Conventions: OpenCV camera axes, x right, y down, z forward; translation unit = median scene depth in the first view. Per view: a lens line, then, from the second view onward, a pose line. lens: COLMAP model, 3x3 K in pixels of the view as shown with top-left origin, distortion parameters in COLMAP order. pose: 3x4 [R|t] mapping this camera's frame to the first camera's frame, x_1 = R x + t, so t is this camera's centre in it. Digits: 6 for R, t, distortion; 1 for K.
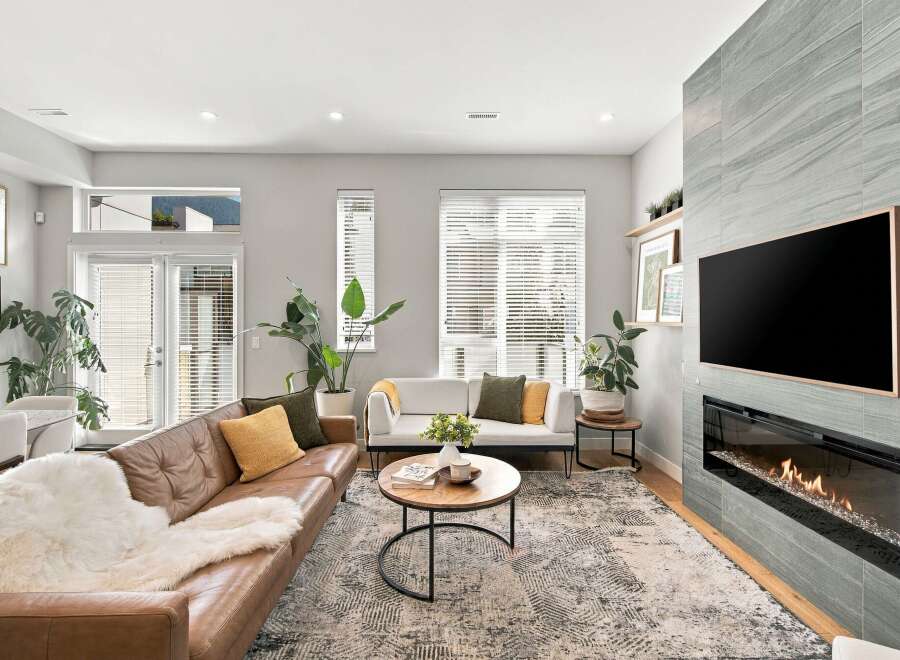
lens RADIAL K [[438.6, 0, 450.0], [0, 438.6, 330.0], [0, 0, 1]] dist [0.000127, 0.000609]
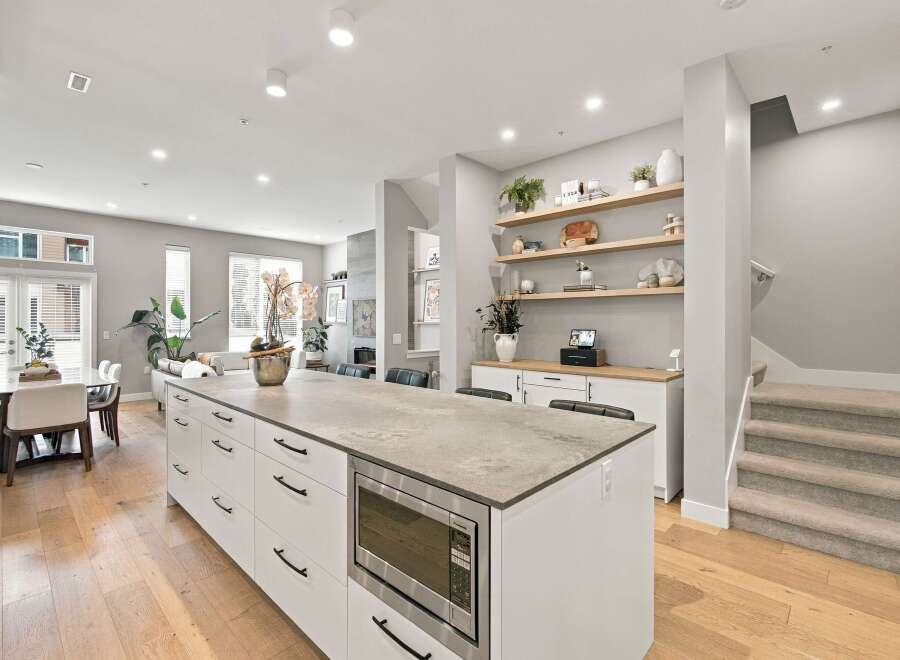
lens RADIAL K [[426.6, 0, 451.2], [0, 426.6, 324.3], [0, 0, 1]] dist [-0.001702, -0.000323]
pose [[0.691649, -0.000420, 0.722233, -0.781898], [0.008694, 0.999932, -0.007744, 0.019872], [-0.722181, 0.011636, 0.691606, -1.083925]]
